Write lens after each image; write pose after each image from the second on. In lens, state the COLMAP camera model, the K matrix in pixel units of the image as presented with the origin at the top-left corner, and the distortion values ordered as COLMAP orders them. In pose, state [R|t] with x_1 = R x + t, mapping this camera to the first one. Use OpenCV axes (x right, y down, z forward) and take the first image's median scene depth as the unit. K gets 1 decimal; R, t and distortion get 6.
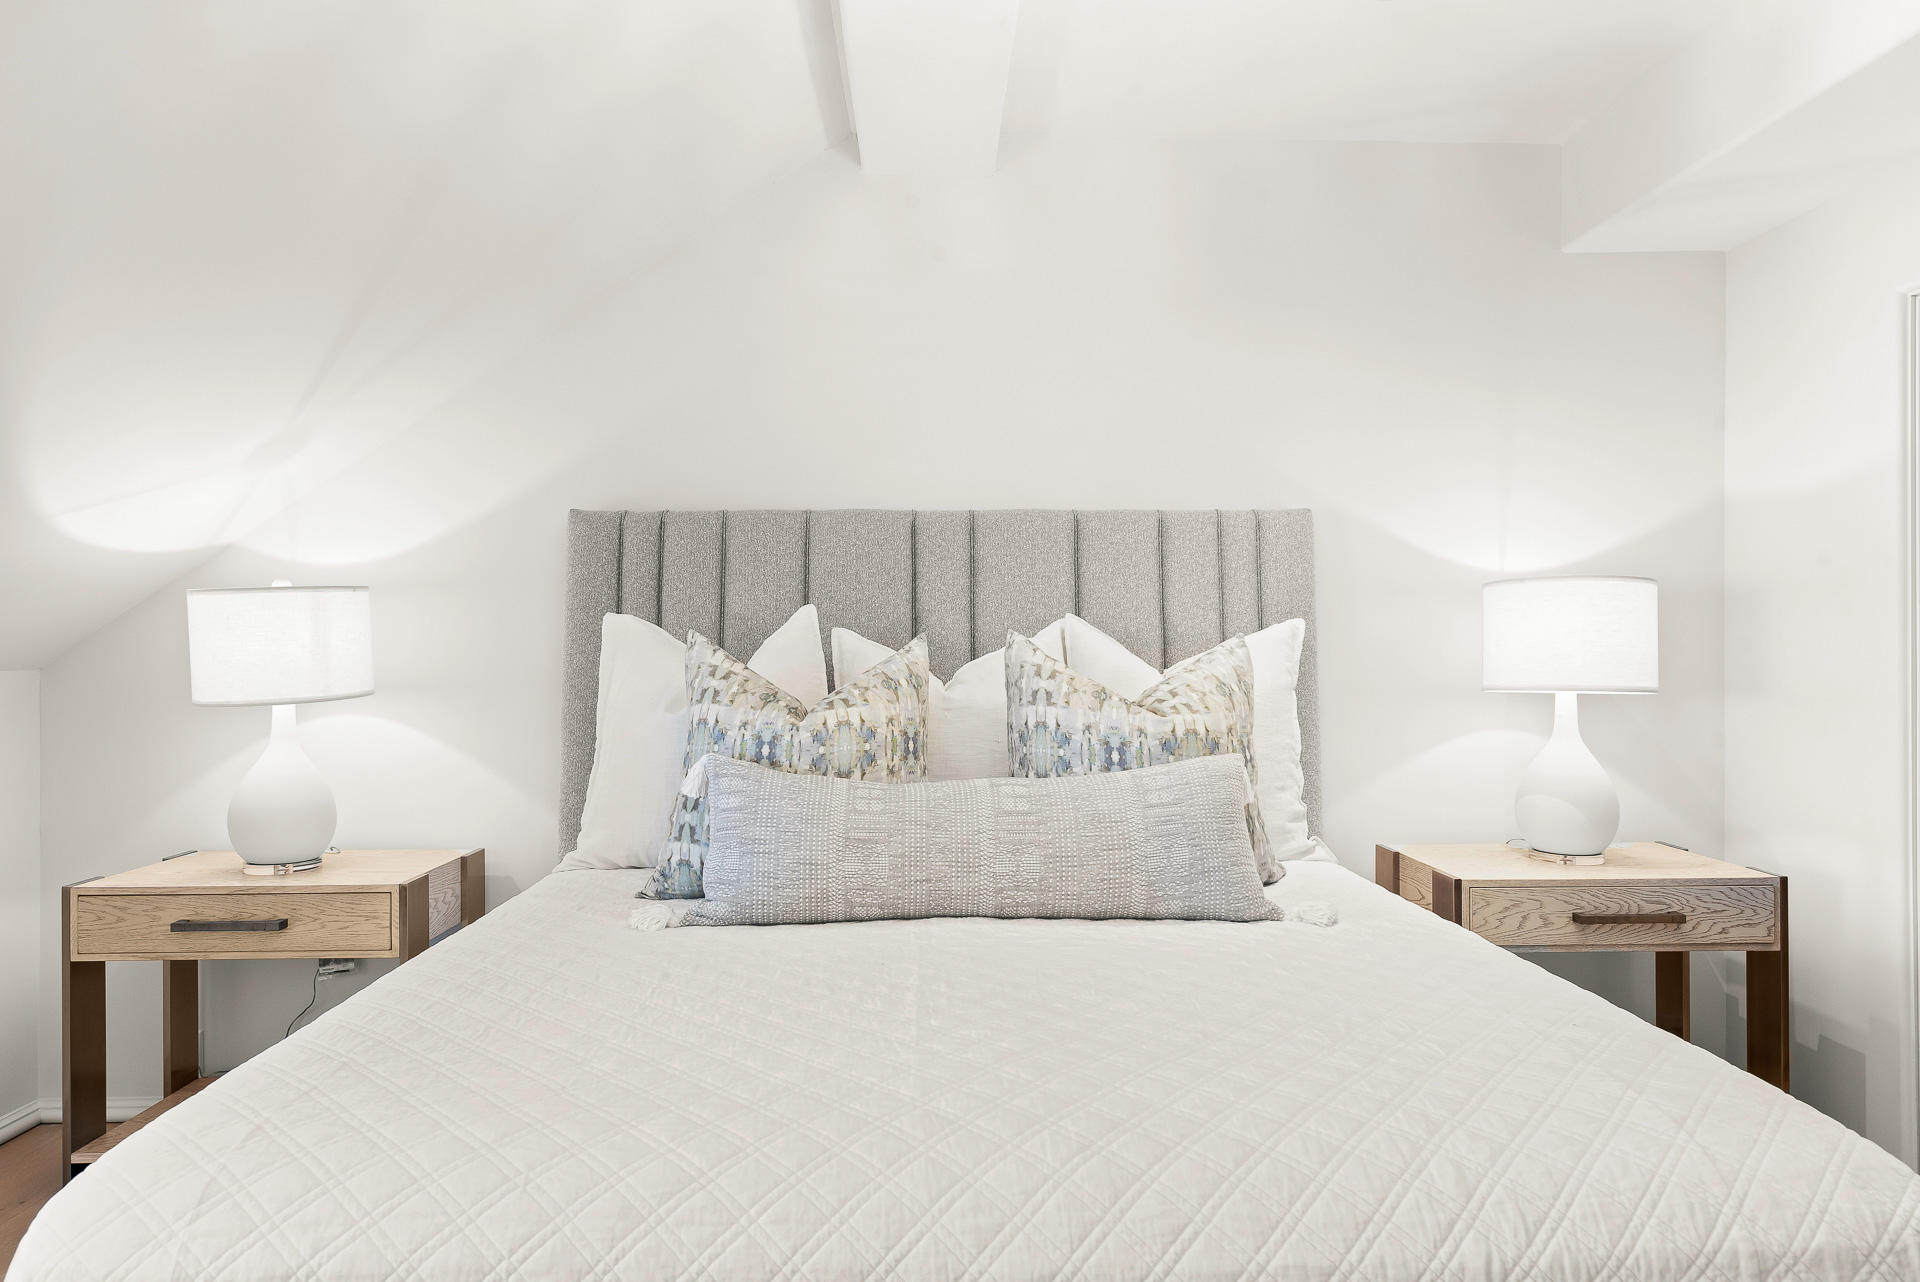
lens RADIAL K [[1183.9, 0, 957.1], [0, 1183.9, 660.1], [0, 0, 1]] dist [-0.008417, 0.000657]
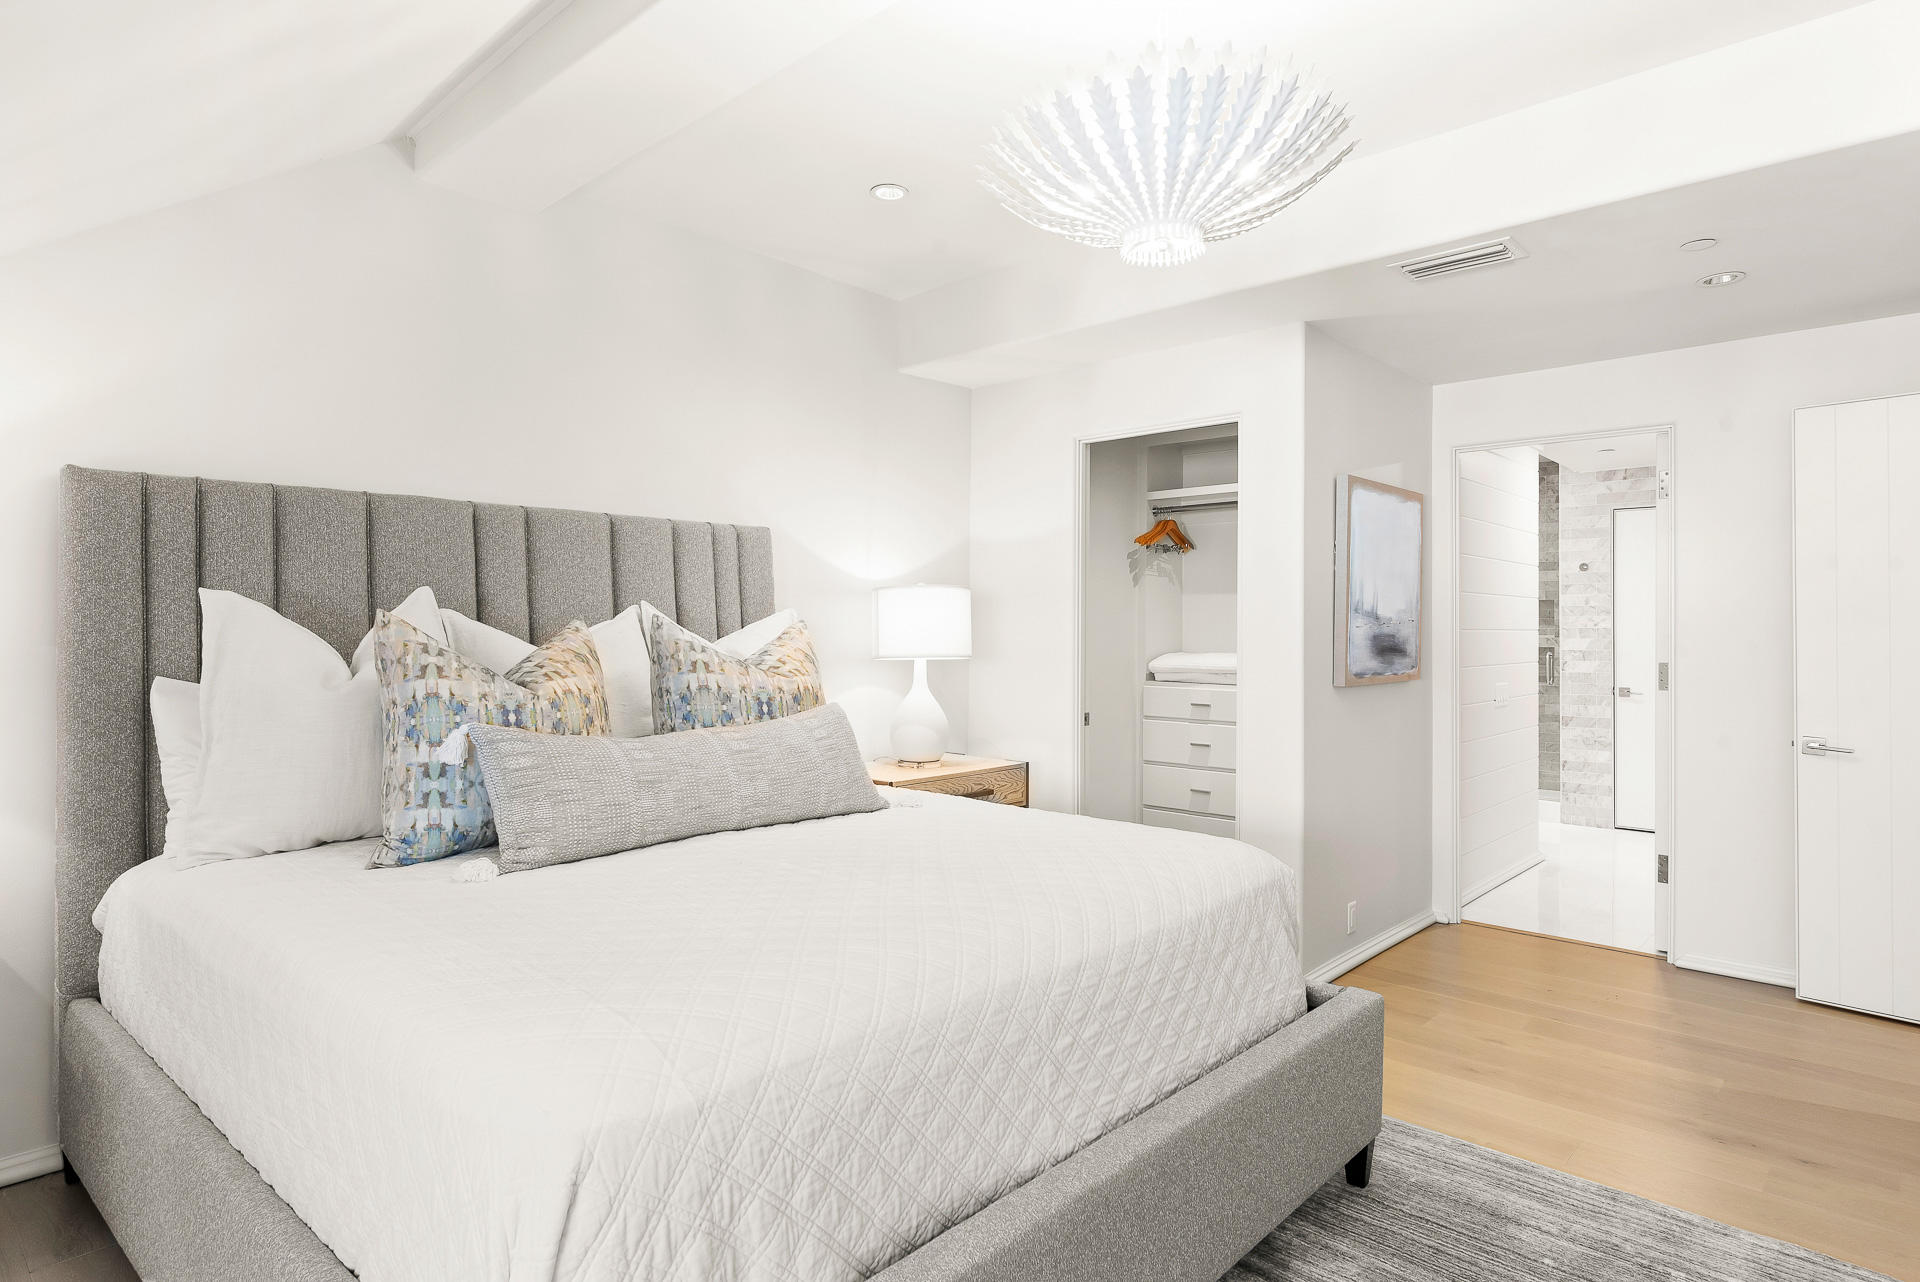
lens RADIAL K [[1060.7, 0, 960.0], [0, 1060.7, 641.0], [0, 0, 1]] dist [0.000777, -0.000285]
pose [[0.691167, -0.002671, 0.722690, -0.473664], [0.001001, 0.999996, 0.002739, 0.000299], [-0.722695, -0.001170, 0.691167, -0.009508]]
